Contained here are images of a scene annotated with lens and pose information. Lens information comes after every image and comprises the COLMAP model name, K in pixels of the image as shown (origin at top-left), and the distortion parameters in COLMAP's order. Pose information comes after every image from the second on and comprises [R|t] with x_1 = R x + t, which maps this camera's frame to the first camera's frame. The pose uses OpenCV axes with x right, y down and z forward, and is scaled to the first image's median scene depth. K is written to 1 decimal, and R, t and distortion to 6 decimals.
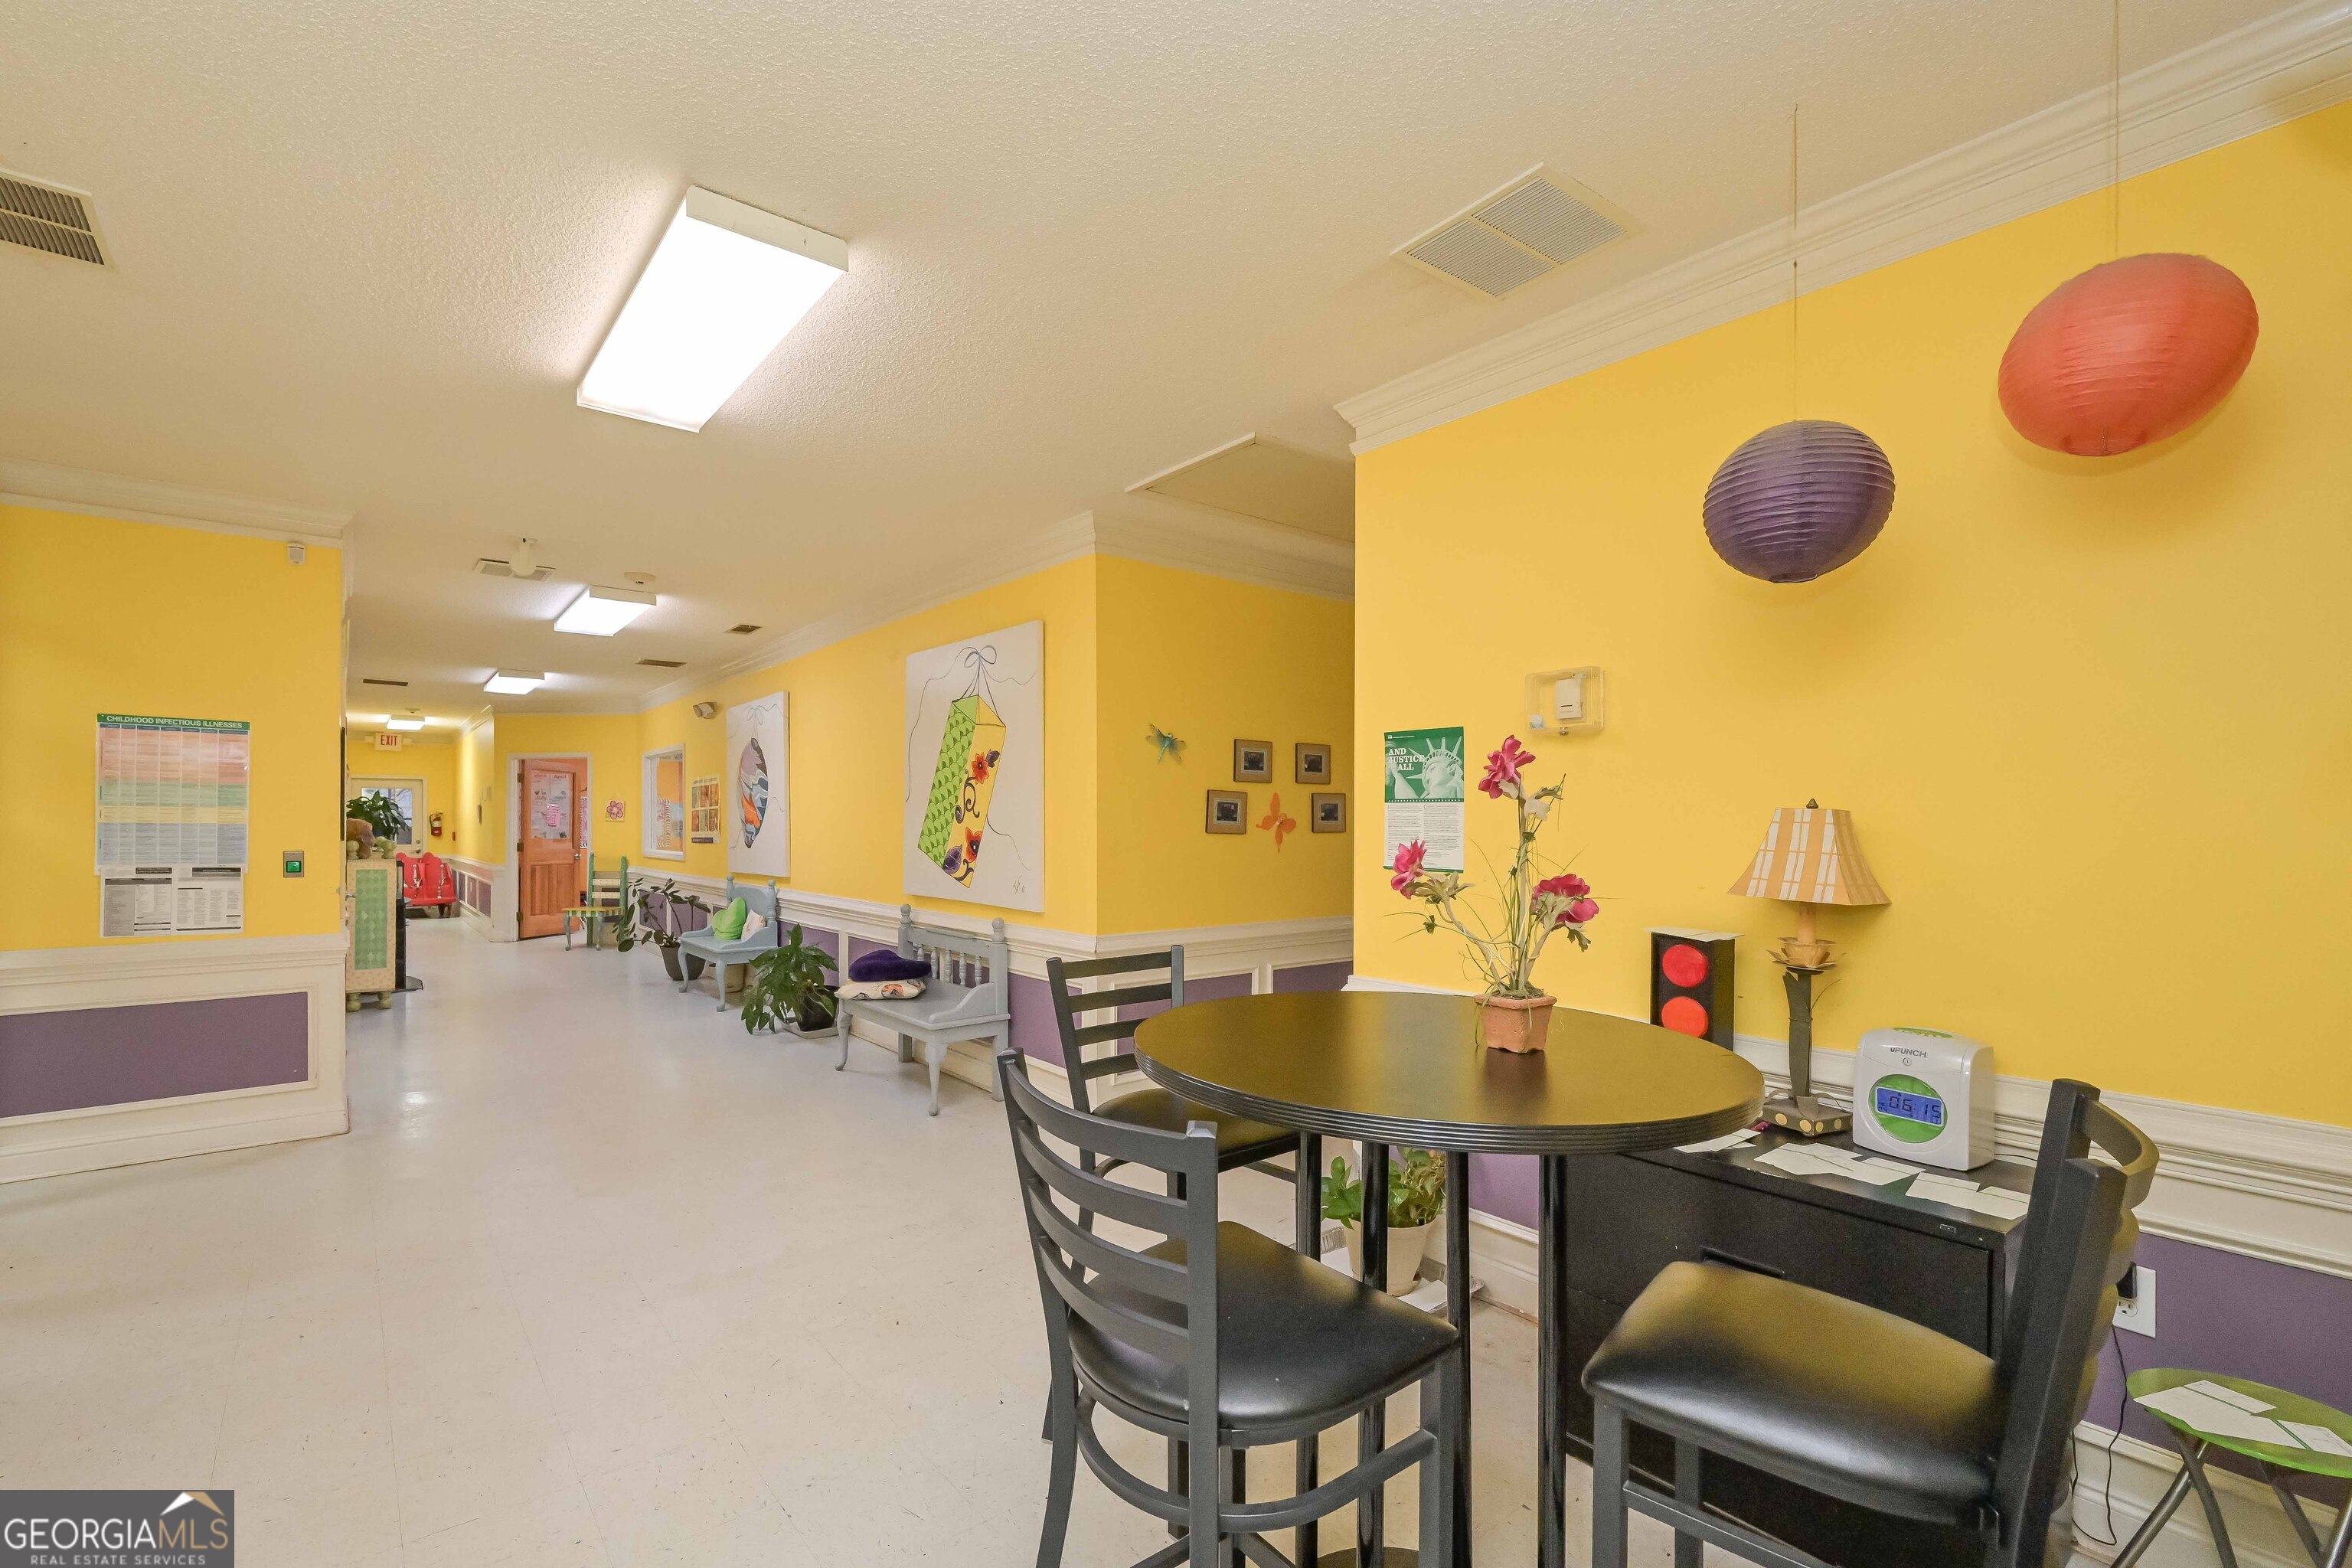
lens RADIAL K [[1002.6, 0, 1101.5], [0, 1002.6, 817.5], [0, 0, 1]] dist [-0.000366, -0.000022]
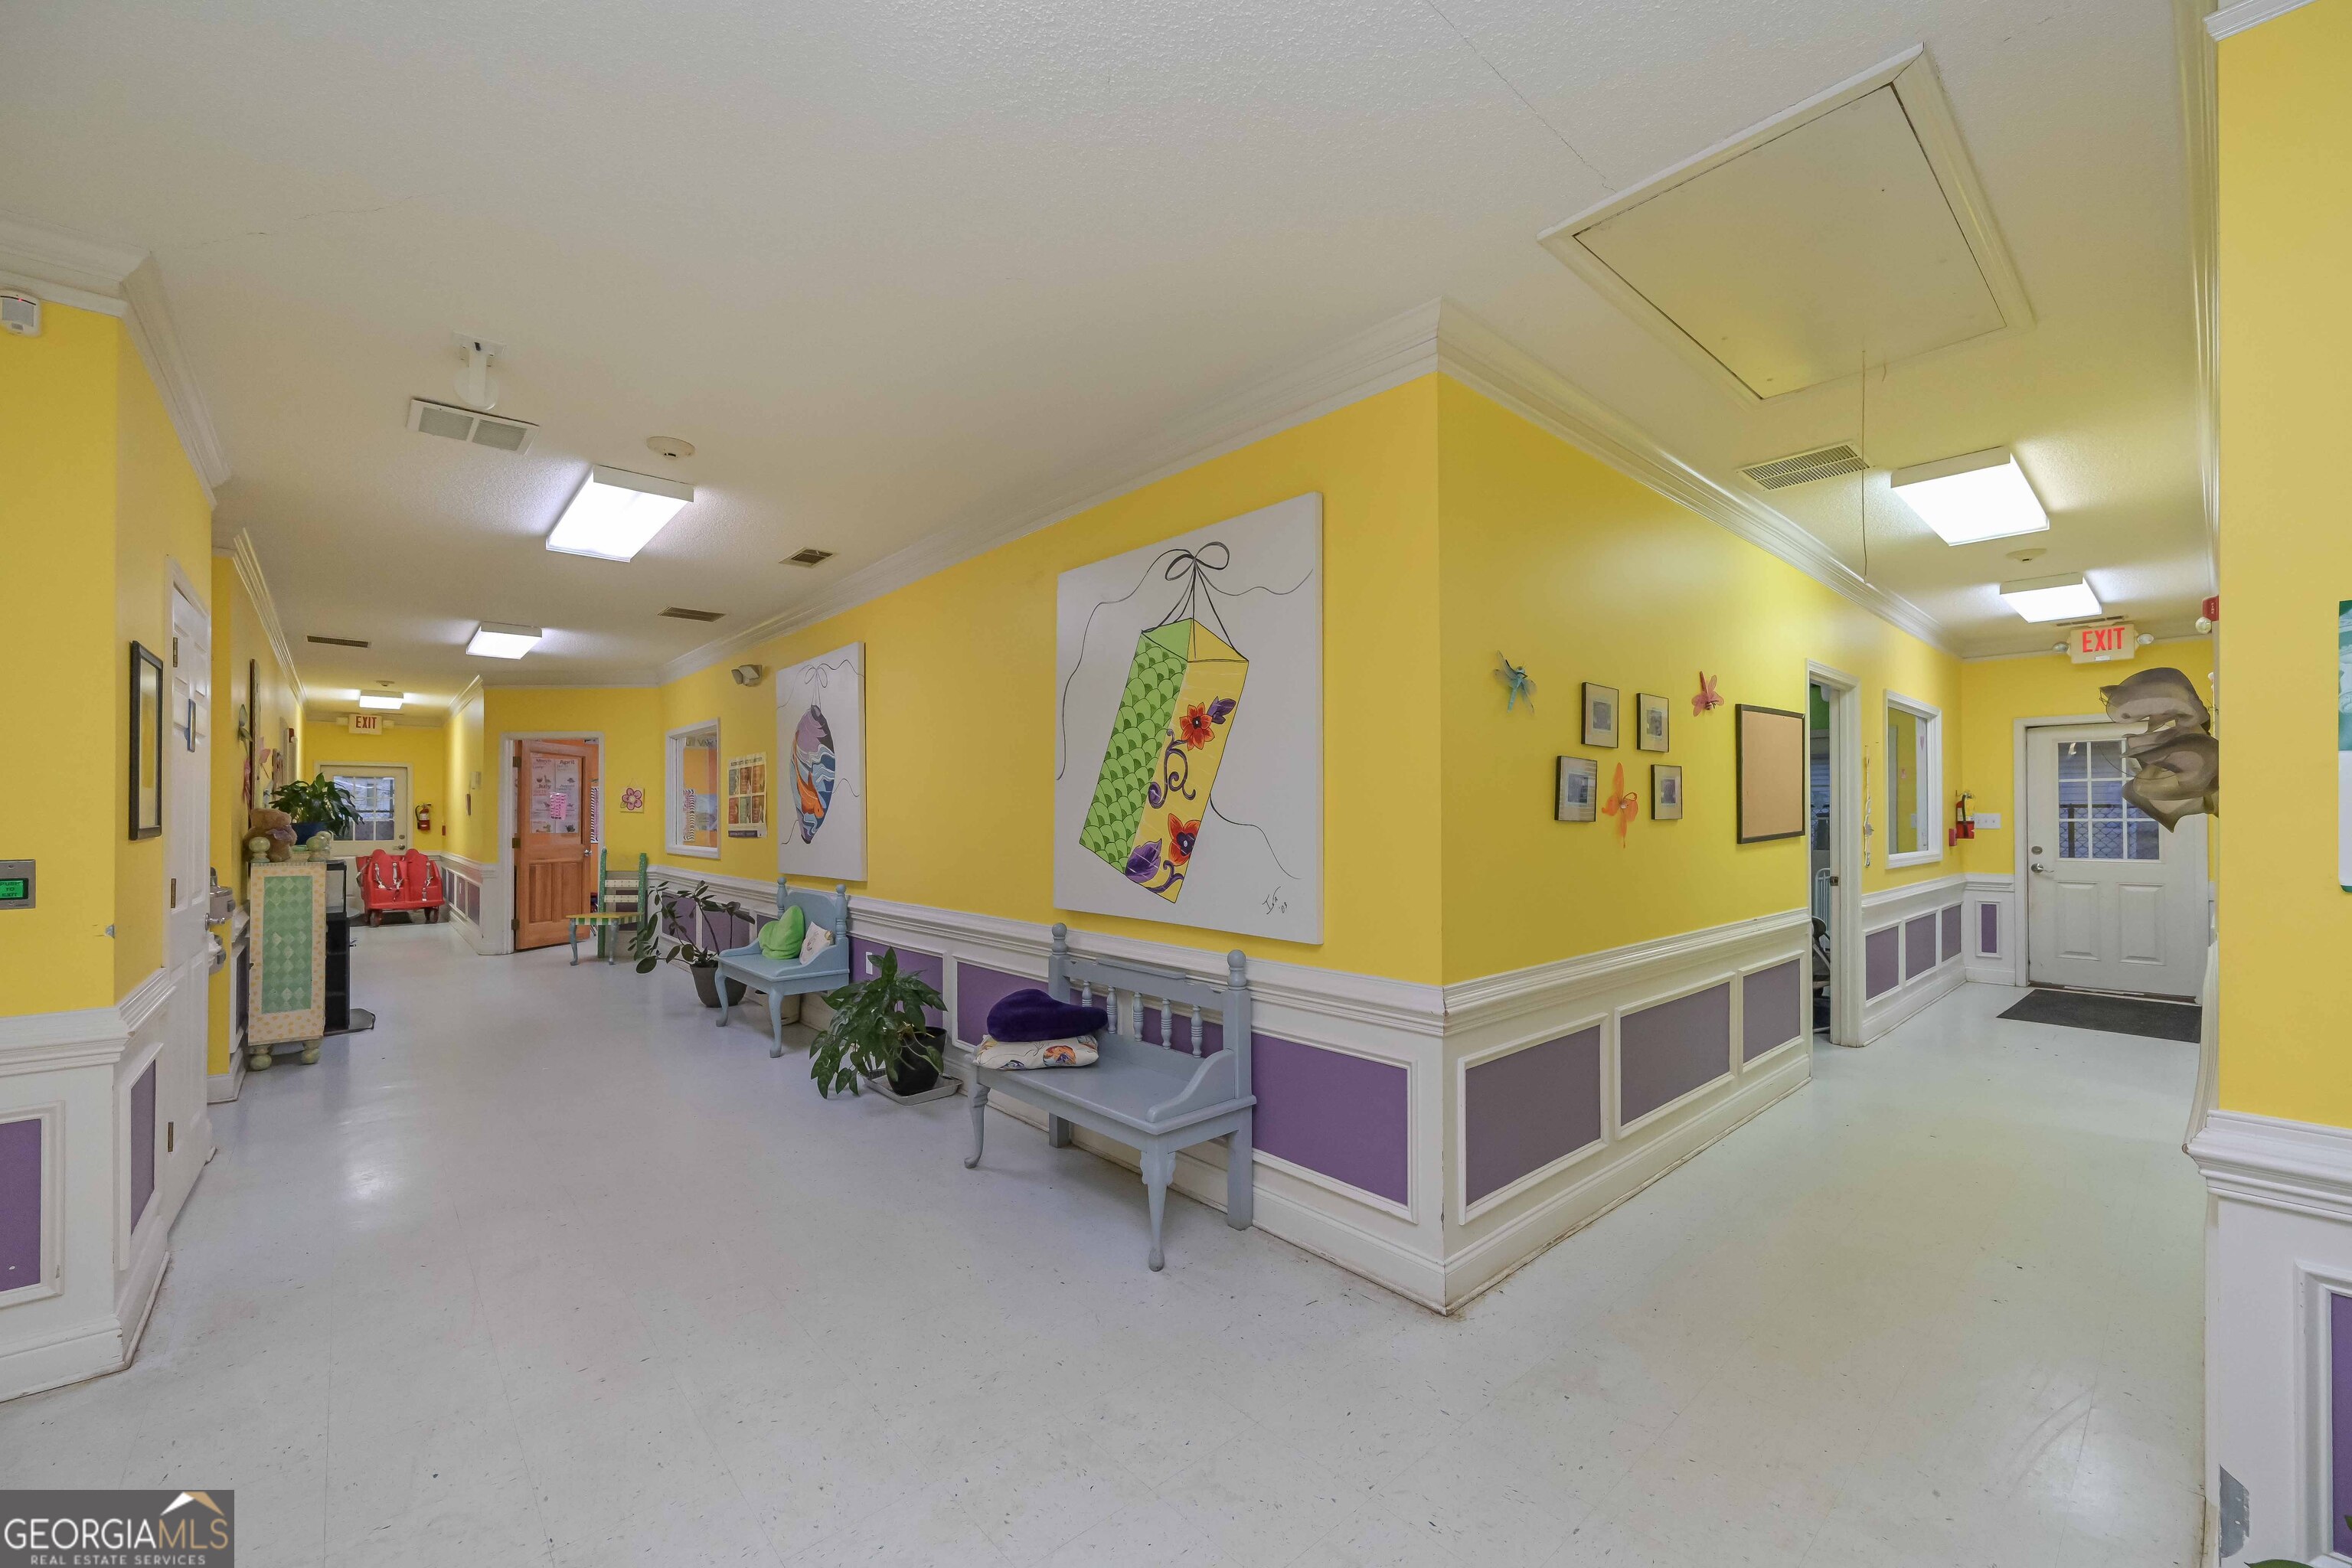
lens RADIAL K [[928.1, 0, 1175.0], [0, 928.1, 803.2], [0, 0, 1]] dist [-0.000033, -0.000227]
pose [[0.997004, -0.002469, 0.077307, -0.118286], [0.003044, 0.999969, -0.007311, 0.004668], [-0.077287, 0.007524, 0.996981, 0.243532]]
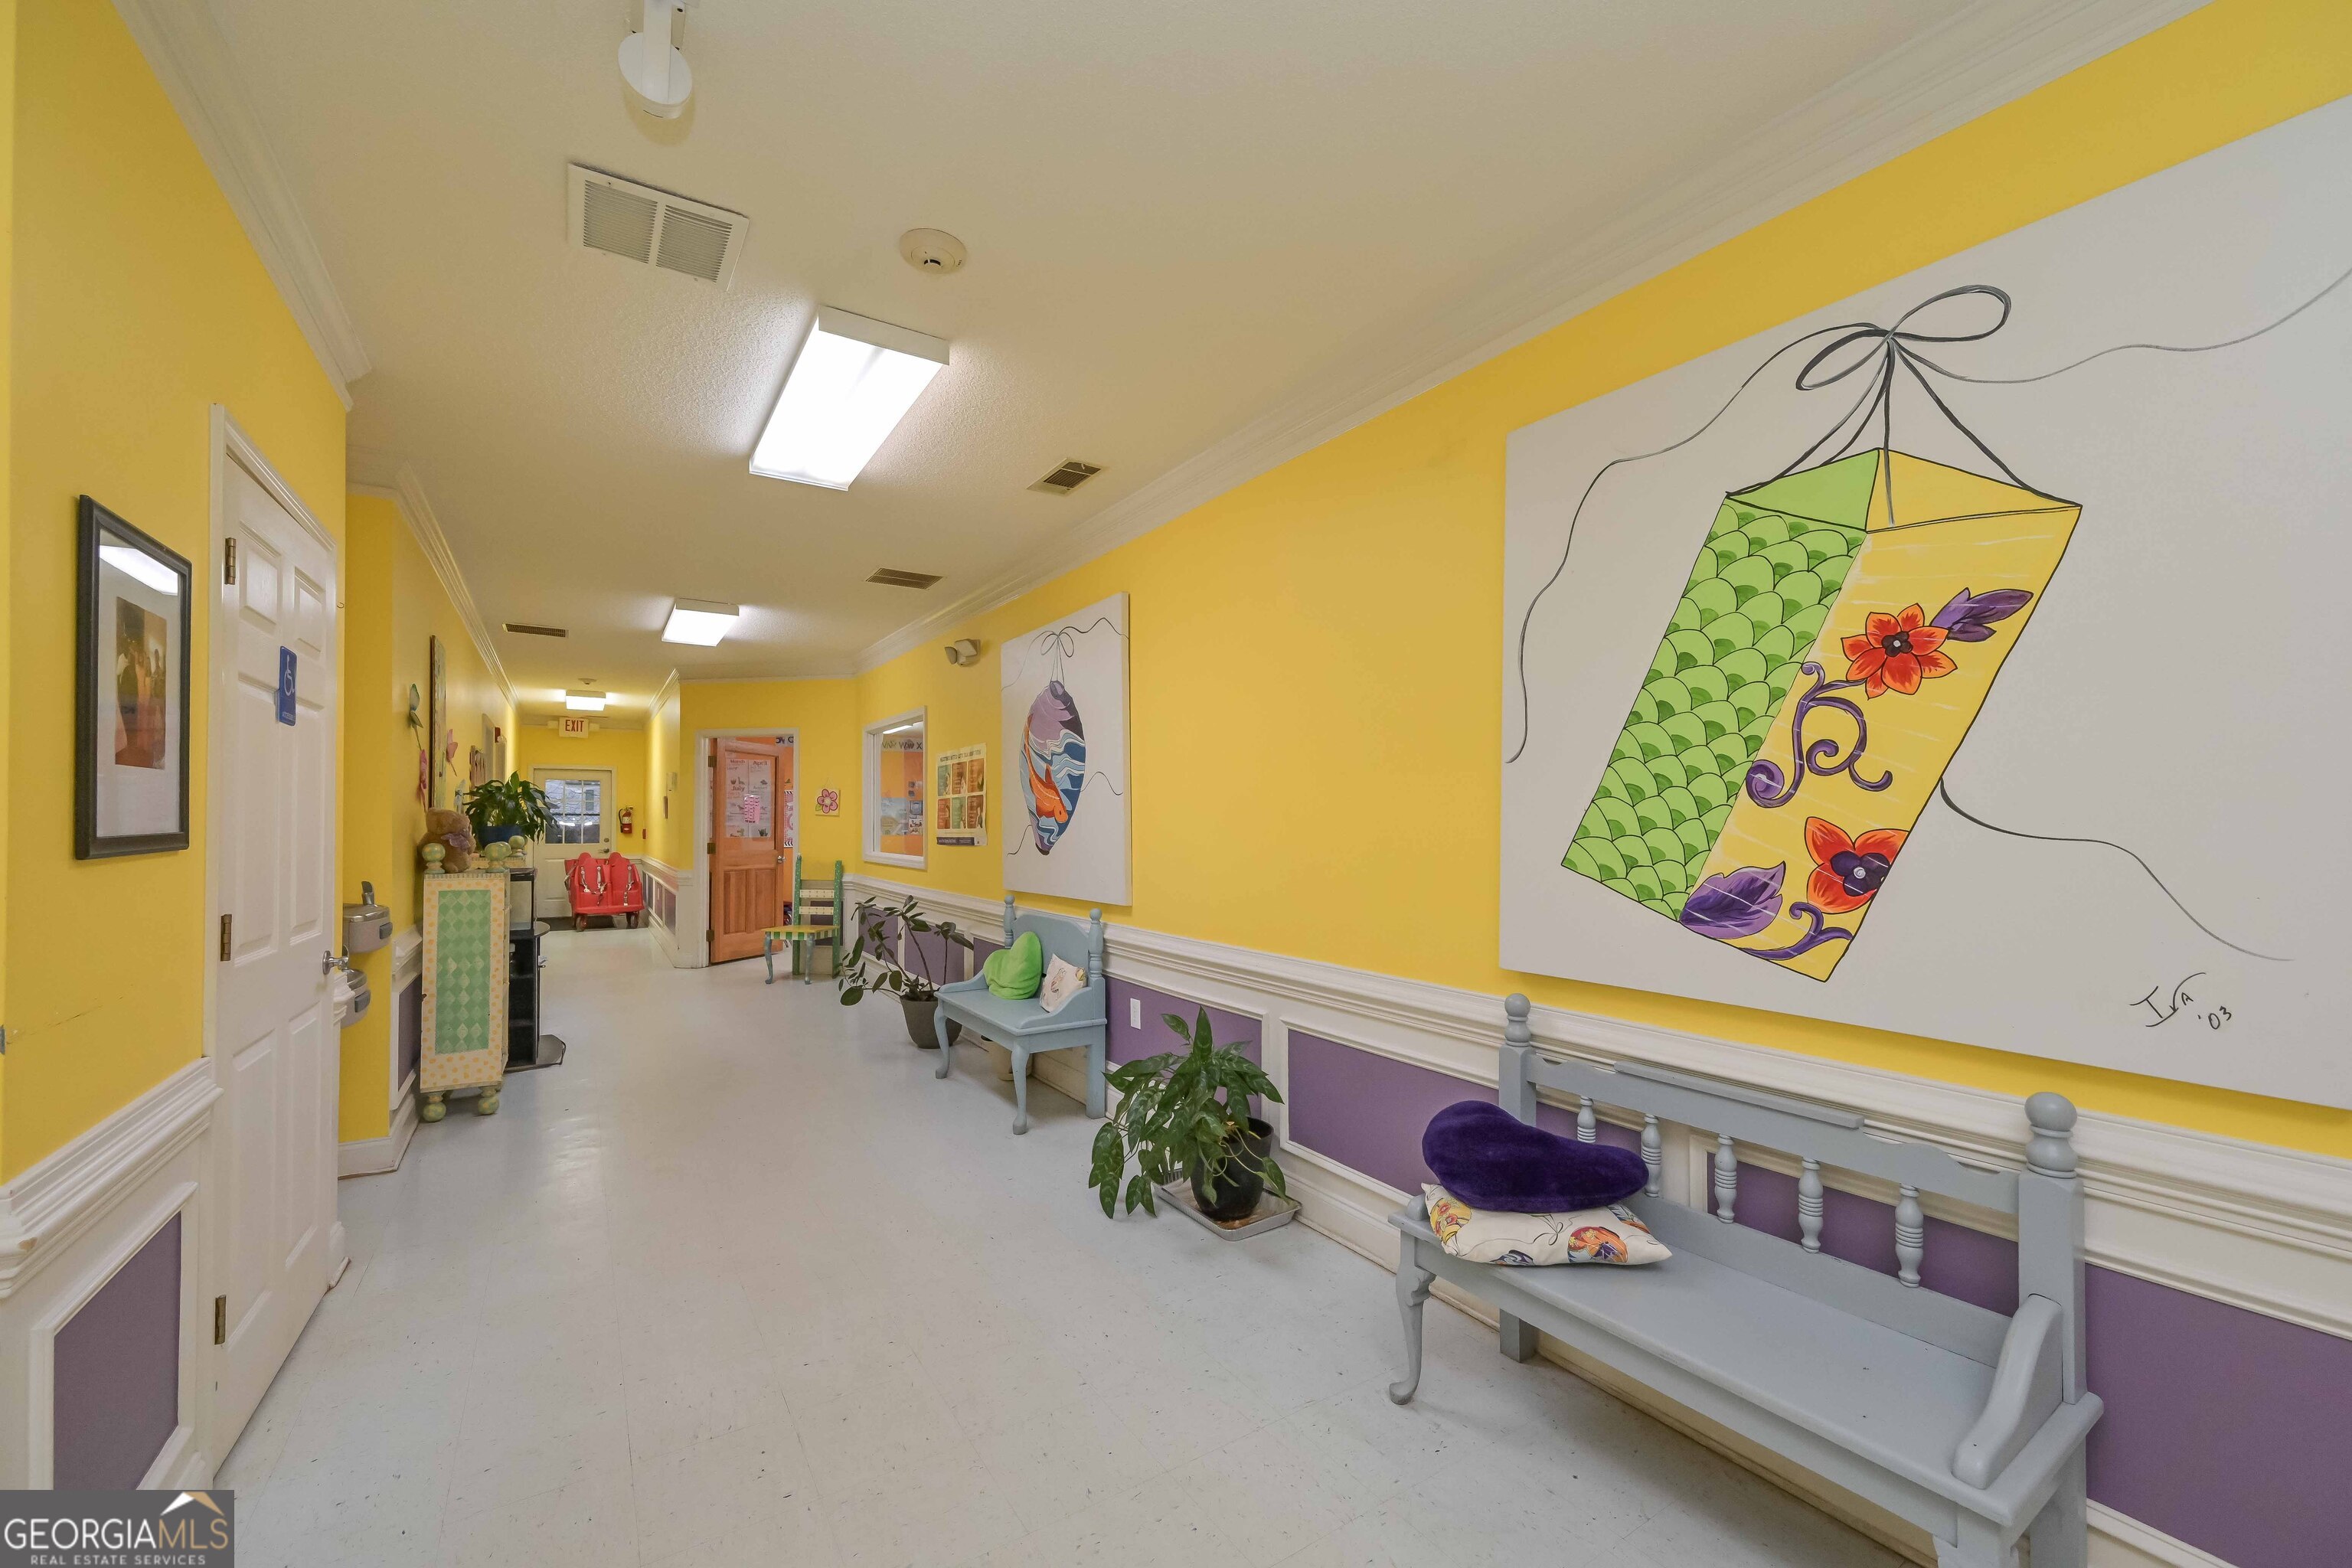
lens RADIAL K [[929.3, 0, 1174.5], [0, 929.3, 807.4], [0, 0, 1]] dist [0.000135, 0.000032]
pose [[0.997093, -0.001431, -0.076182, -0.225745], [0.000735, 0.999958, -0.009173, 0.005891], [0.076192, 0.009091, 0.997052, 0.419655]]
